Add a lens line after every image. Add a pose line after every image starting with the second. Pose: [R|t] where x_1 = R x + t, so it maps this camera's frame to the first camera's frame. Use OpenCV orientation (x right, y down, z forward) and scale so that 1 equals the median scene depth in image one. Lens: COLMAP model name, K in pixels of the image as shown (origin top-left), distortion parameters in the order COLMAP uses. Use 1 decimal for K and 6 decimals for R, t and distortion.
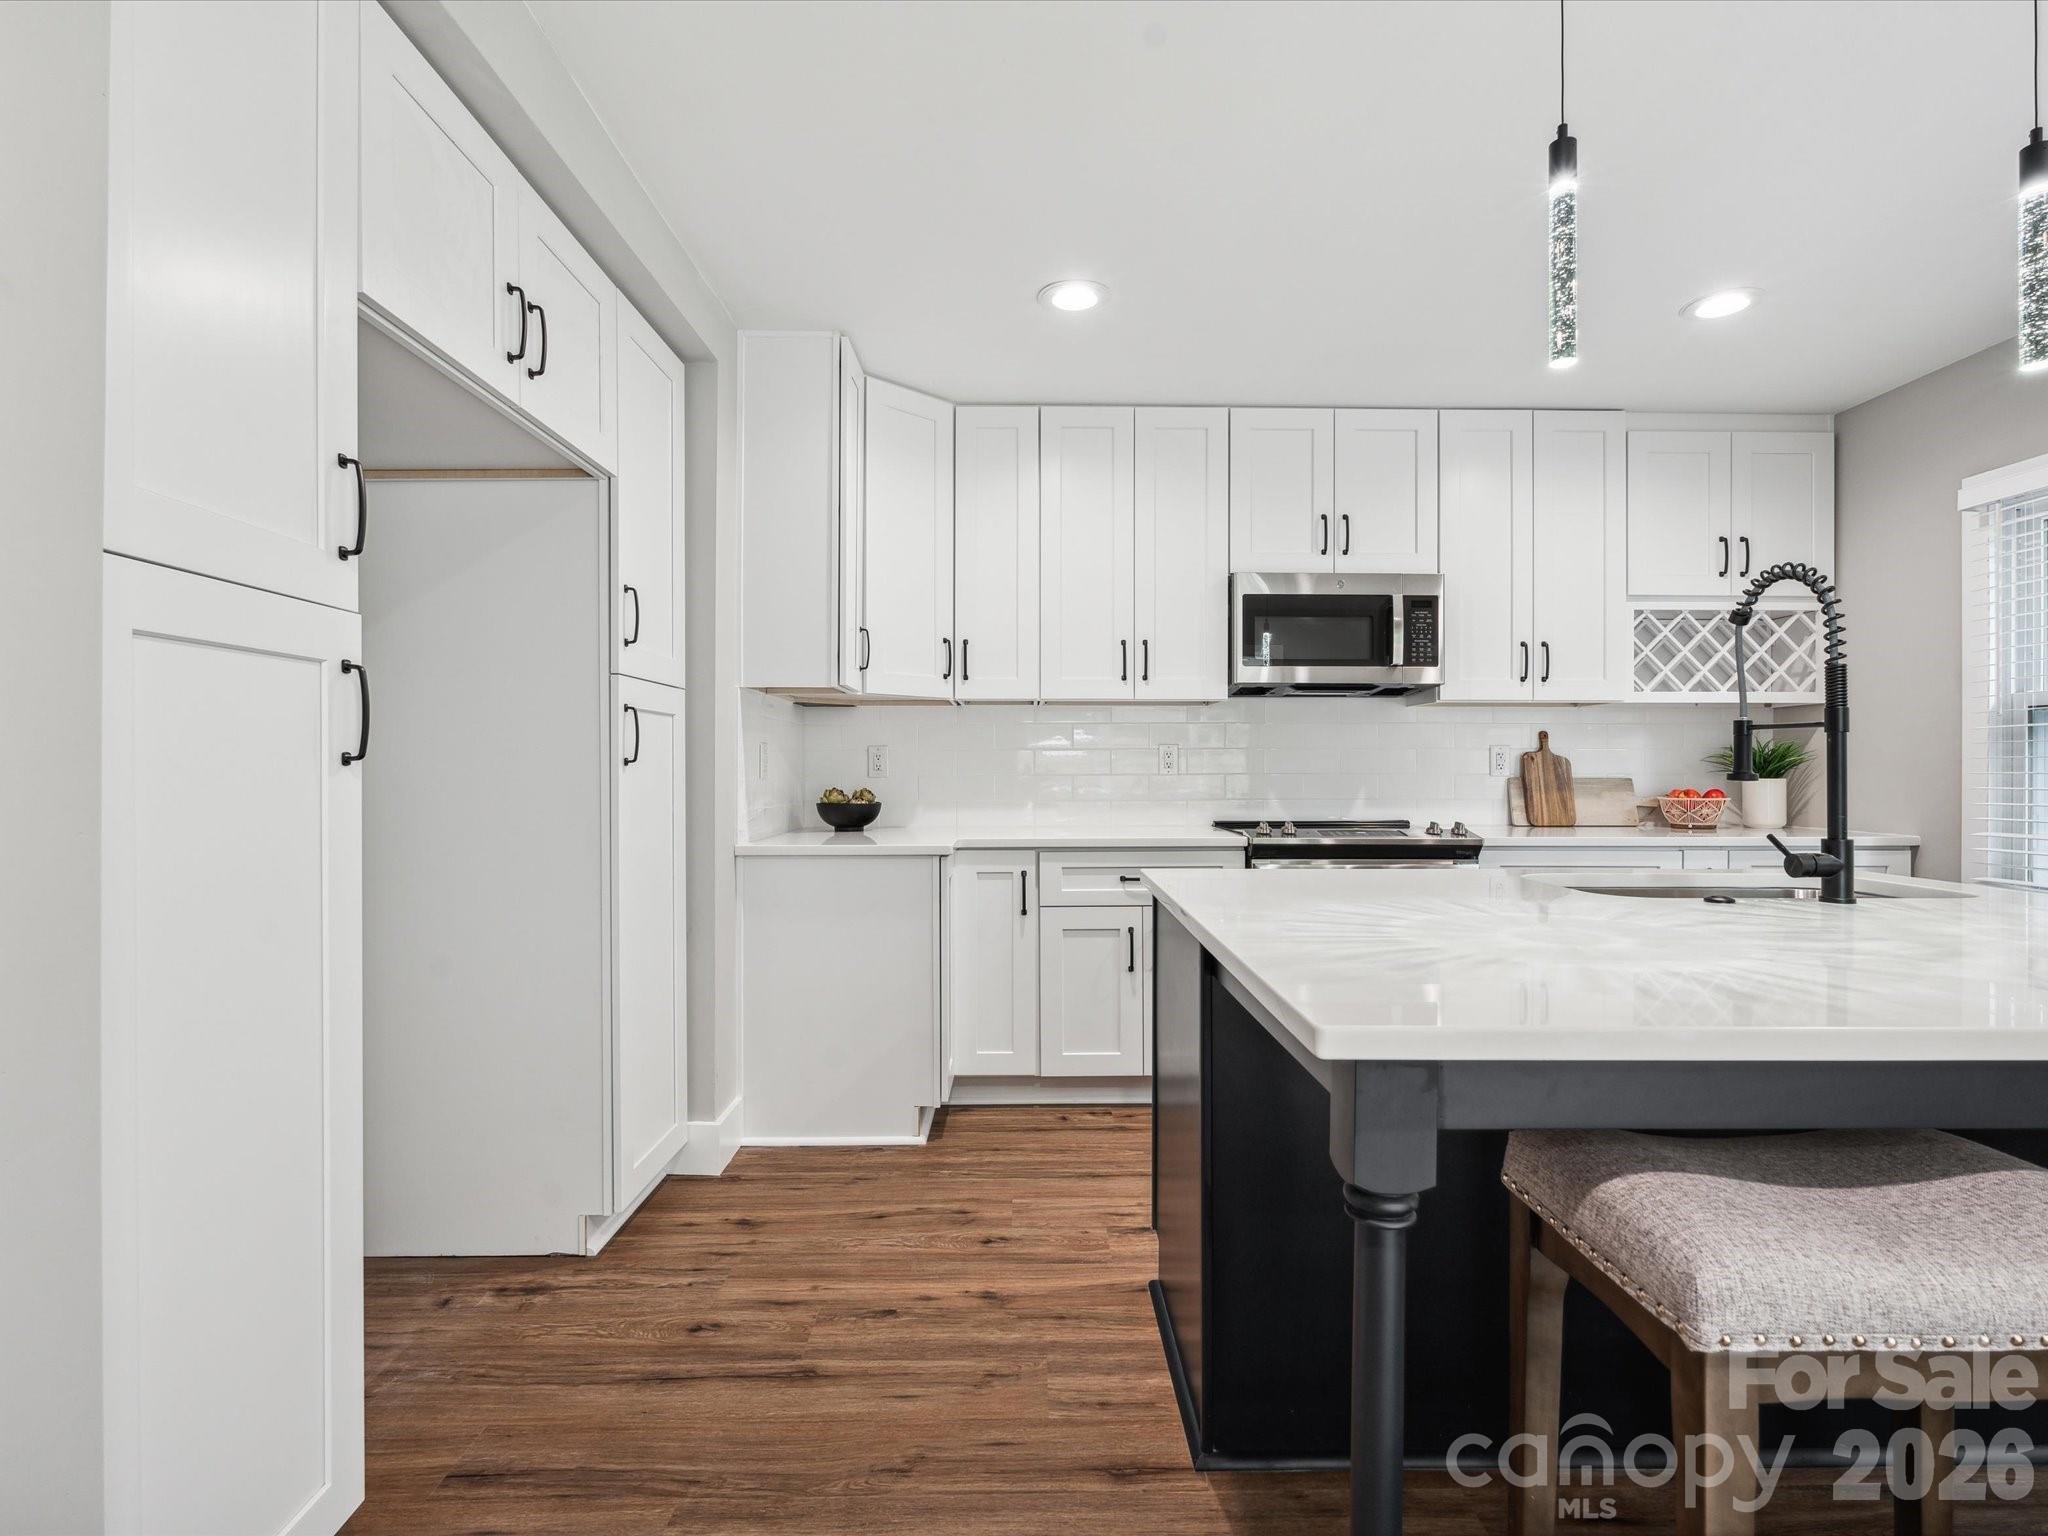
lens RADIAL K [[1008.9, 0, 1029.1], [0, 1008.9, 765.9], [0, 0, 1]] dist [-0.003358, 0.000302]
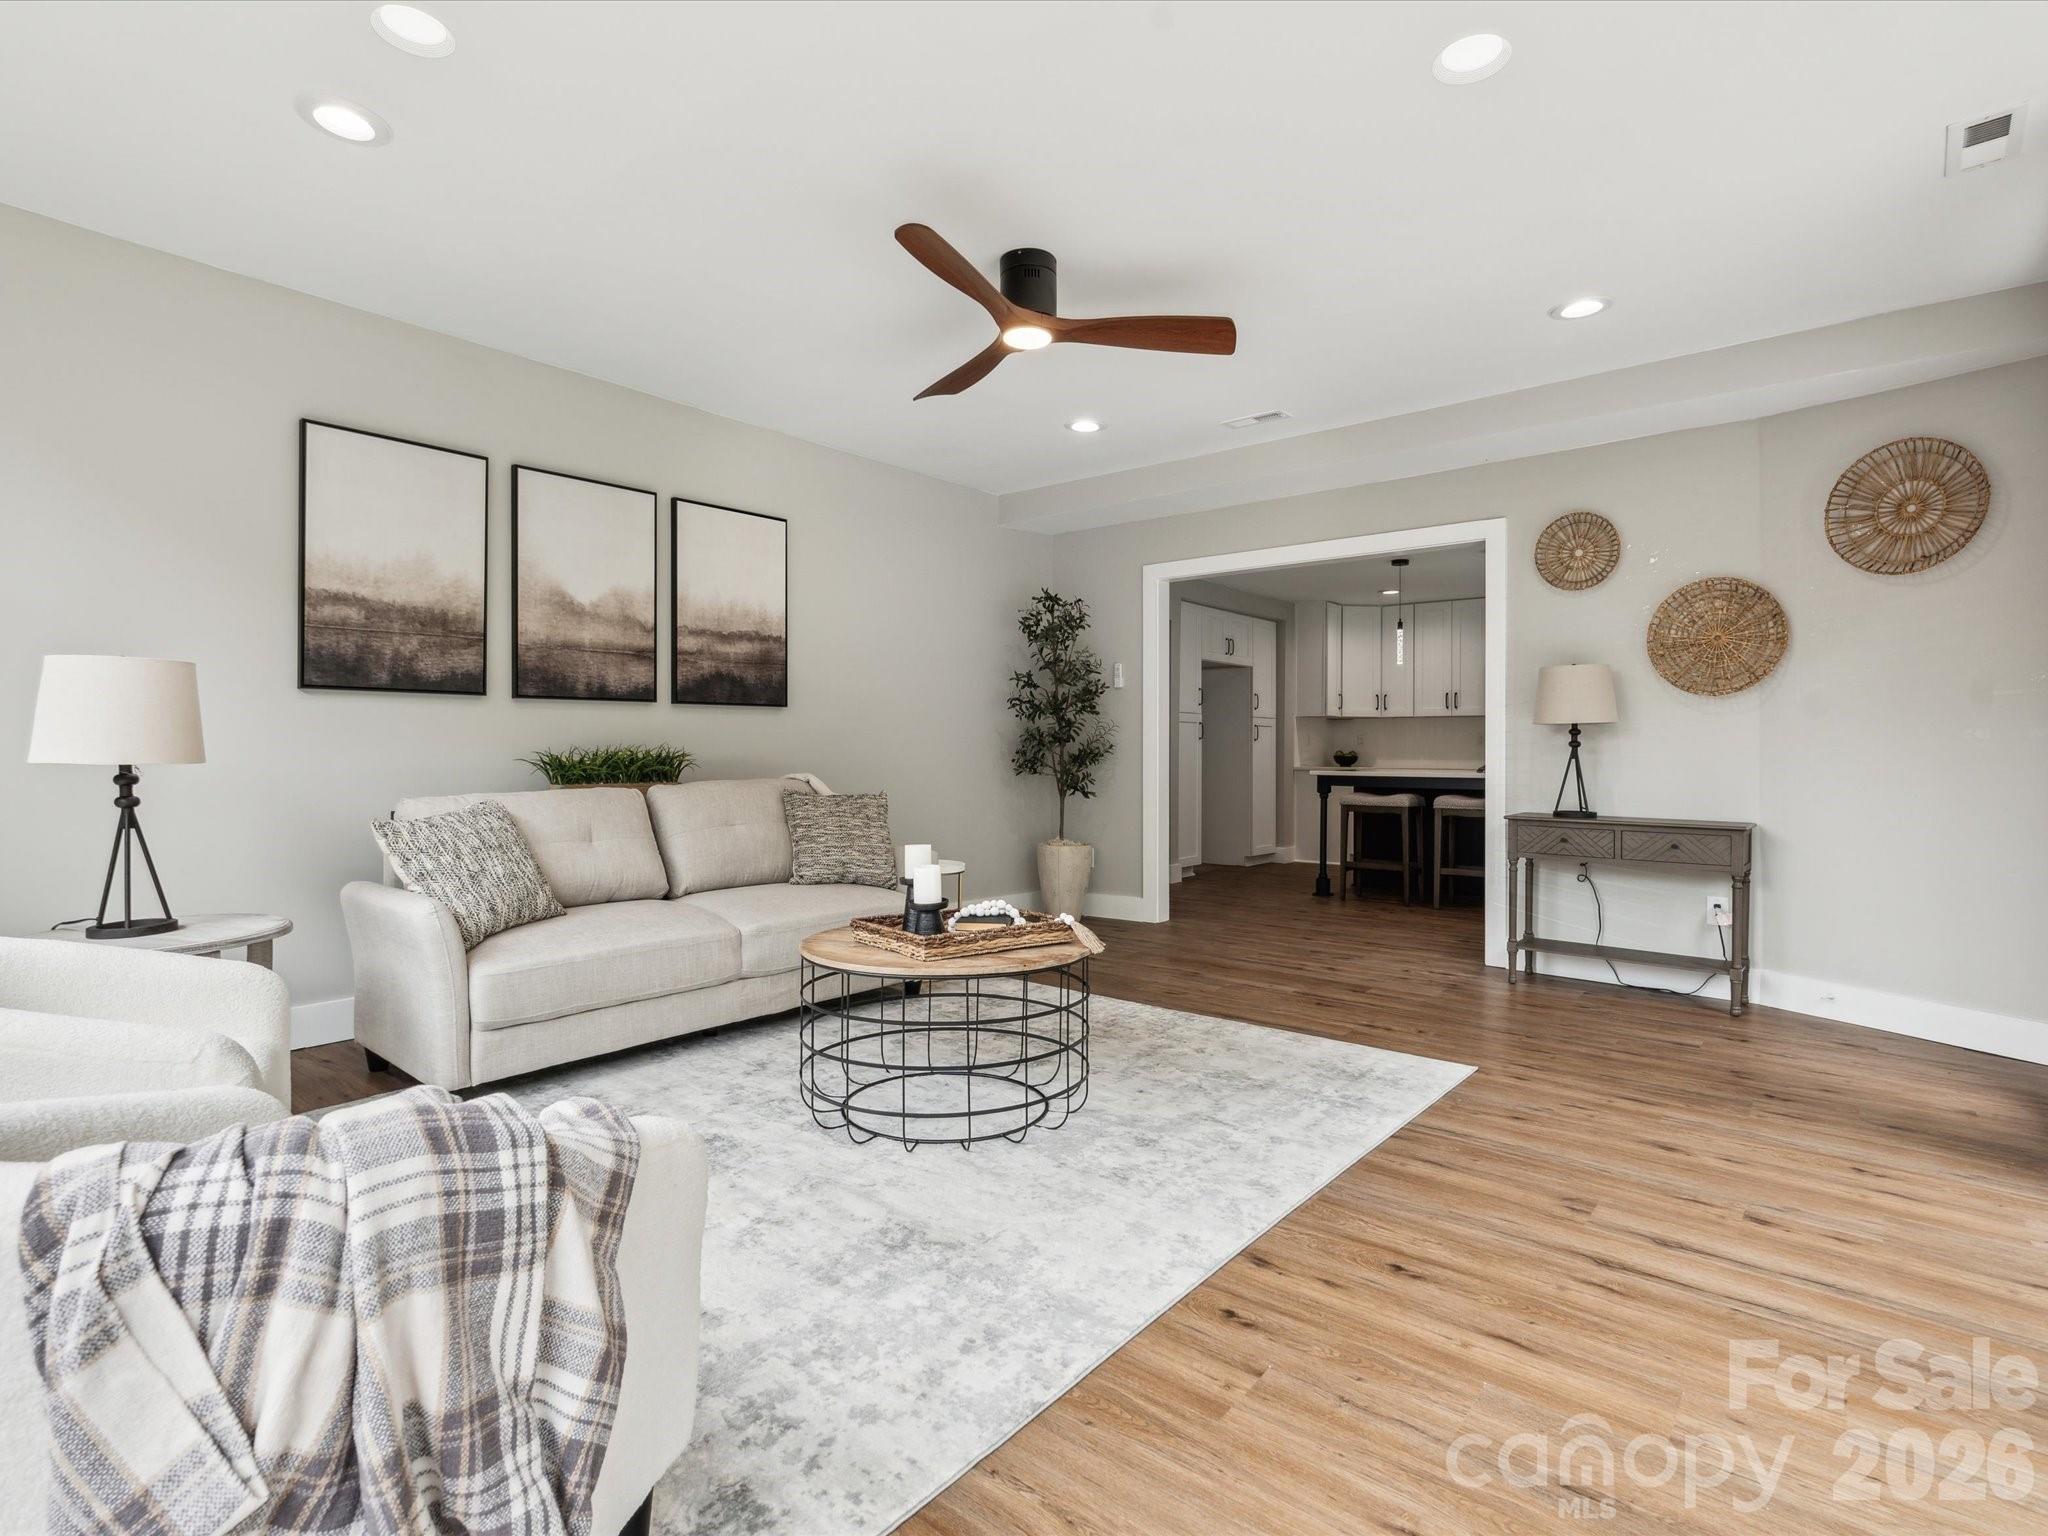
lens RADIAL K [[1006.7, 0, 1029.0], [0, 1006.7, 770.6], [0, 0, 1]] dist [-0.002088, -0.000102]
pose [[0.761518, 0.013307, -0.648007, 1.029004], [-0.002361, 0.999840, 0.017757, 0.033883], [0.648139, -0.011992, 0.761427, -1.783513]]
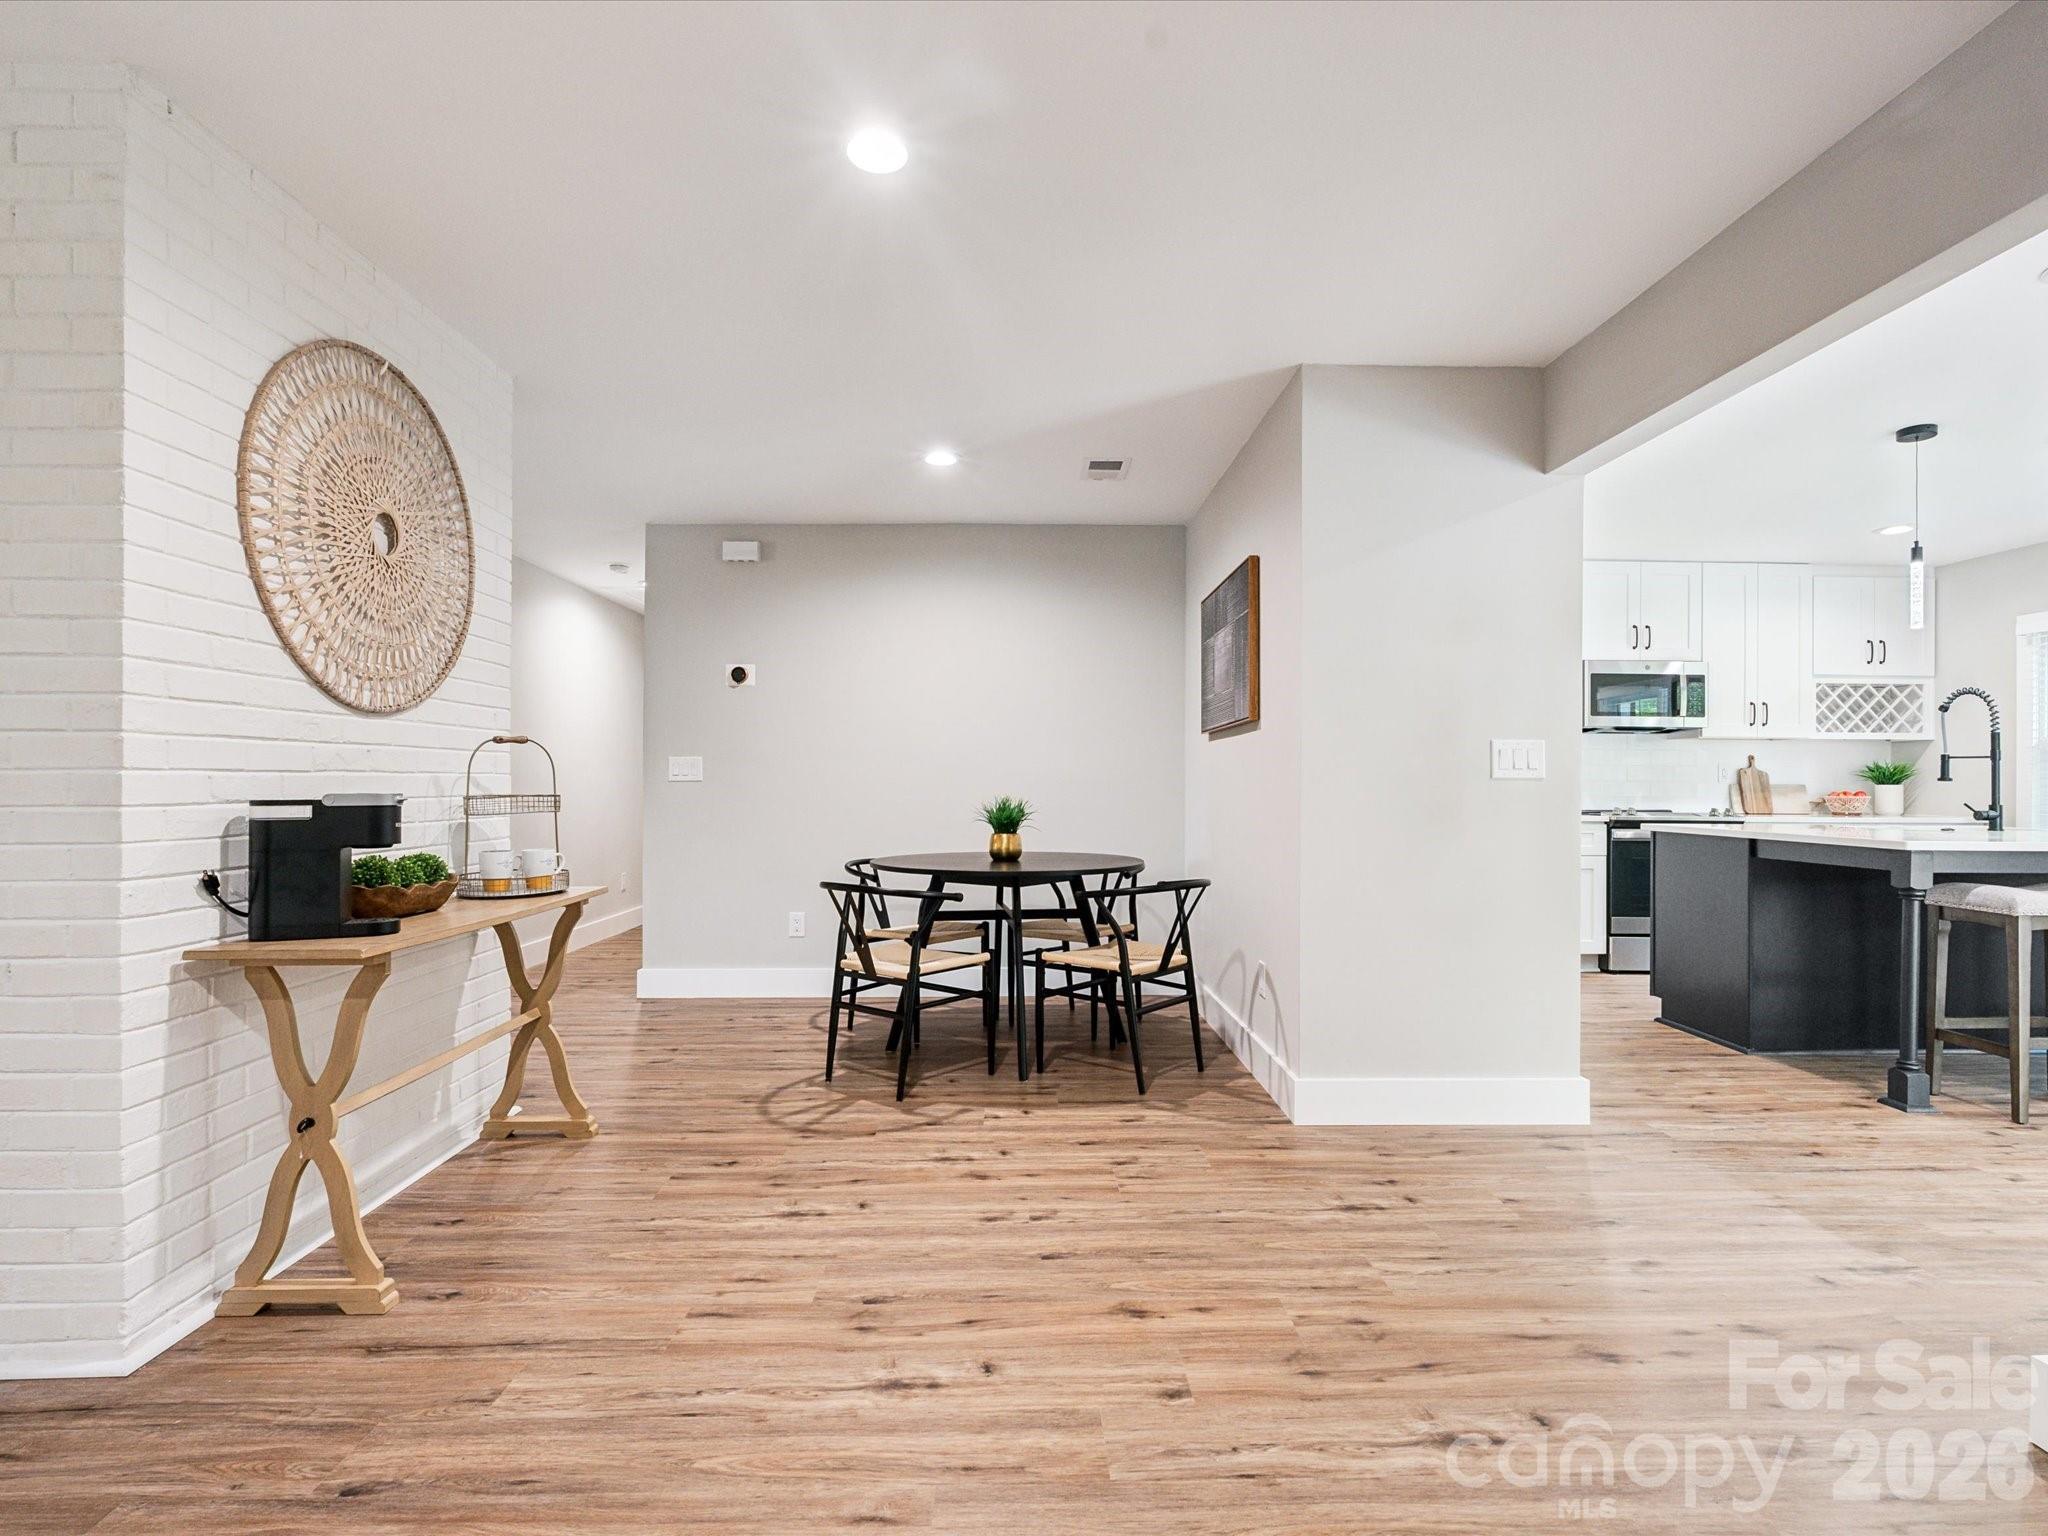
lens RADIAL K [[1006.7, 0, 1029.0], [0, 1006.7, 770.6], [0, 0, 1]] dist [-0.002088, -0.000102]
pose [[0.999823, 0.008819, 0.016642, -0.812695], [-0.008705, 0.999938, -0.006913, 0.014364], [-0.016701, 0.006767, 0.999838, -0.716627]]
